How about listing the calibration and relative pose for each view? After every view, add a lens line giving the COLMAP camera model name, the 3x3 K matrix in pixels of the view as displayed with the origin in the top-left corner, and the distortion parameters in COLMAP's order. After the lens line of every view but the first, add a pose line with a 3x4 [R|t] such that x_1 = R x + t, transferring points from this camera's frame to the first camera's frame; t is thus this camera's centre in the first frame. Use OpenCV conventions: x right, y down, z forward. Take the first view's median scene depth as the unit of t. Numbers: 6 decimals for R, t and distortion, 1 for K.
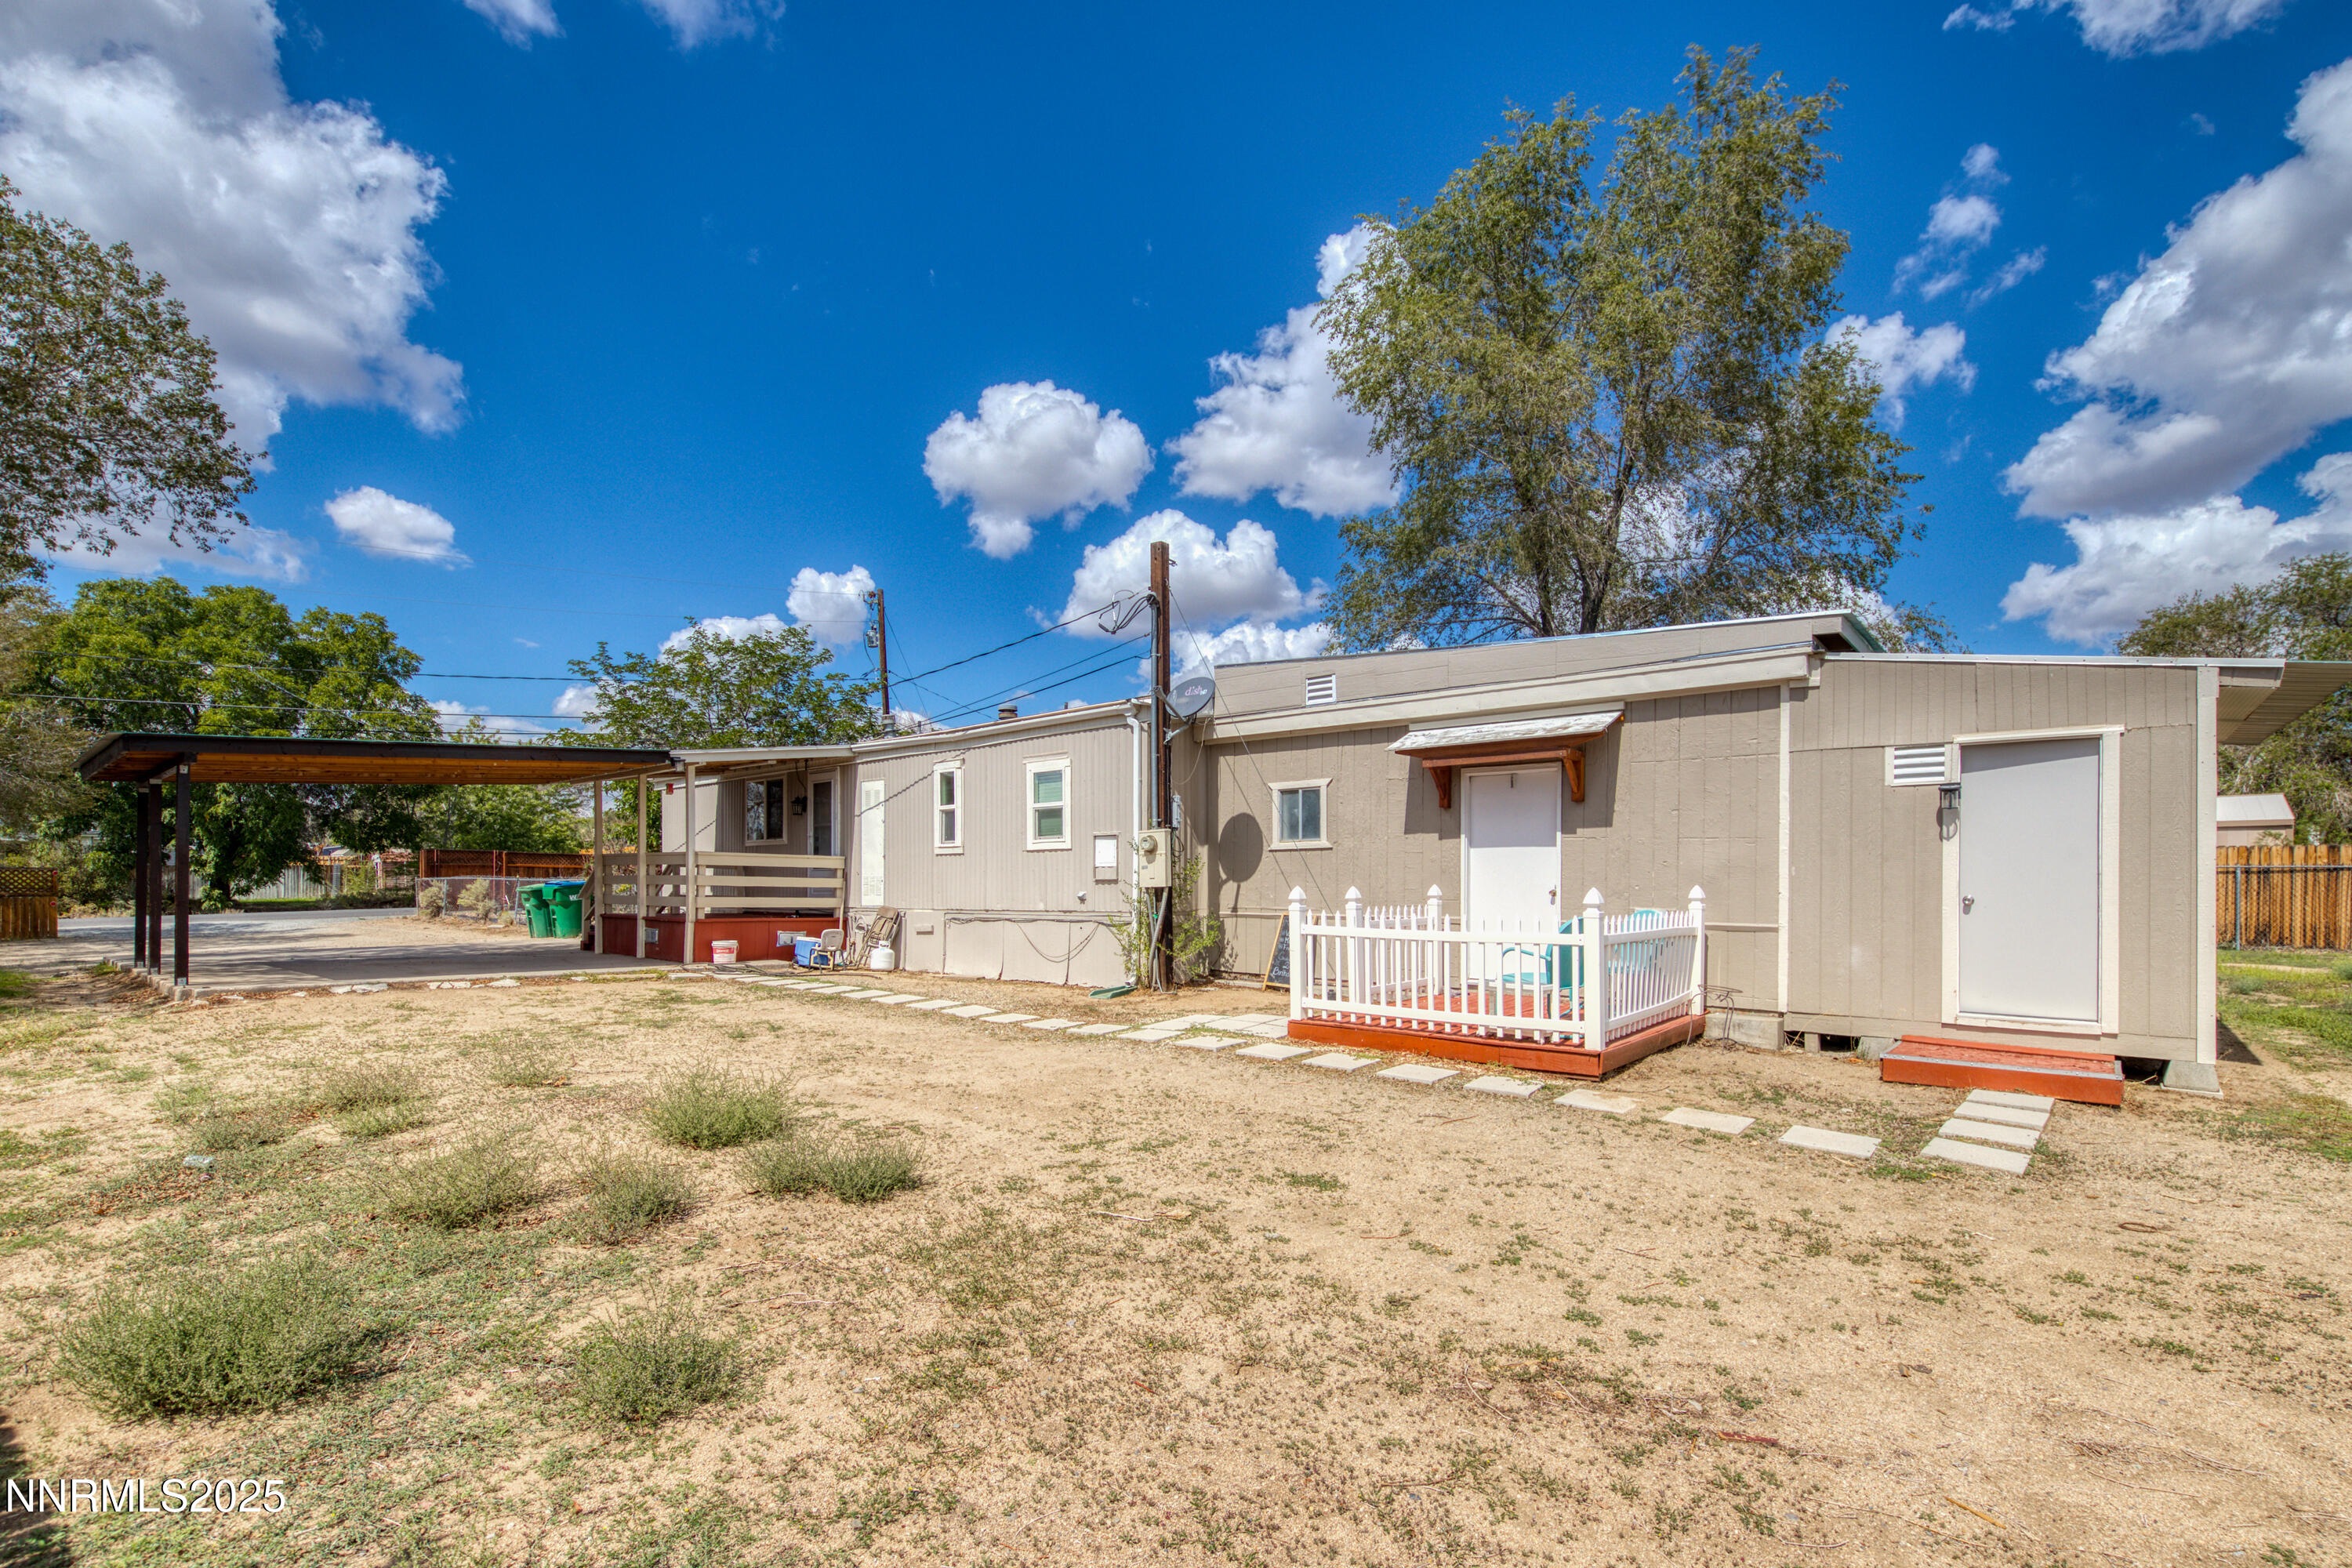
lens RADIAL K [[1028.3, 0, 1175.1], [0, 1028.3, 861.5], [0, 0, 1]] dist [-0.000871, -0.000139]
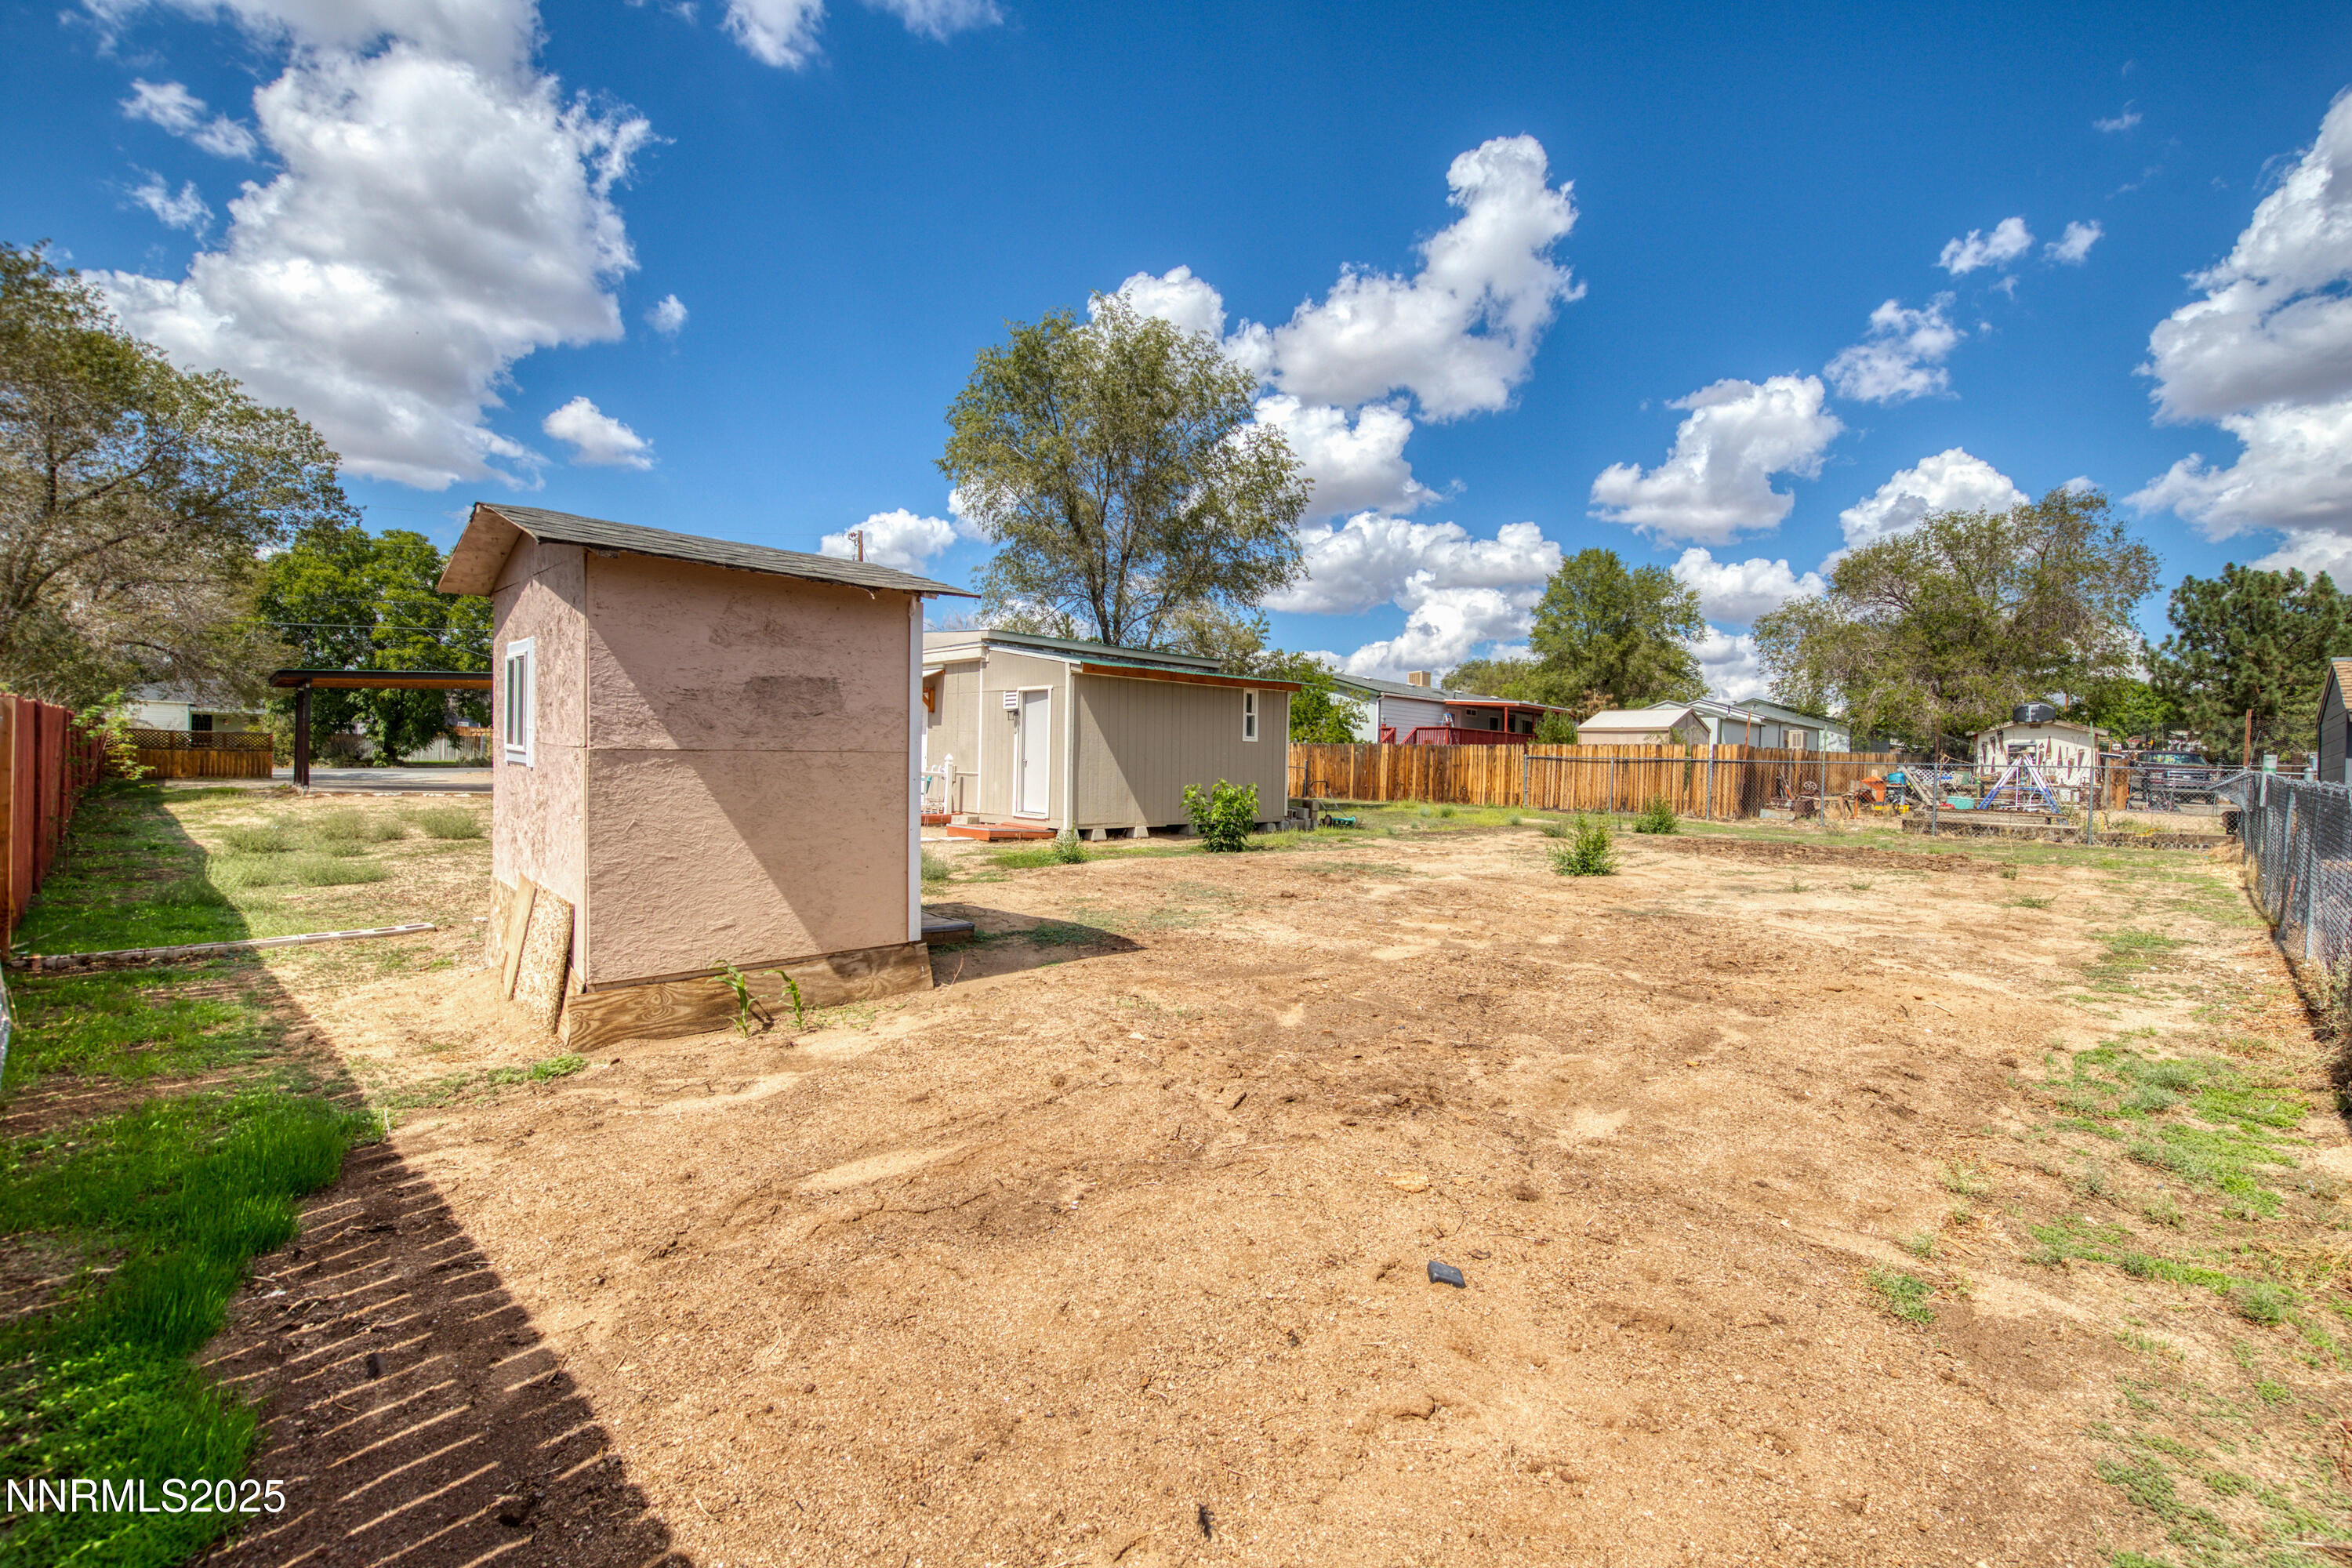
lens RADIAL K [[994.4, 0, 1194.1], [0, 994.4, 748.6], [0, 0, 1]] dist [-0.000317, 0.000198]
pose [[0.995301, 0.018509, -0.095040, 0.279099], [-0.018350, 0.999828, 0.002547, -0.000464], [0.095071, -0.000791, 0.995470, -0.228694]]
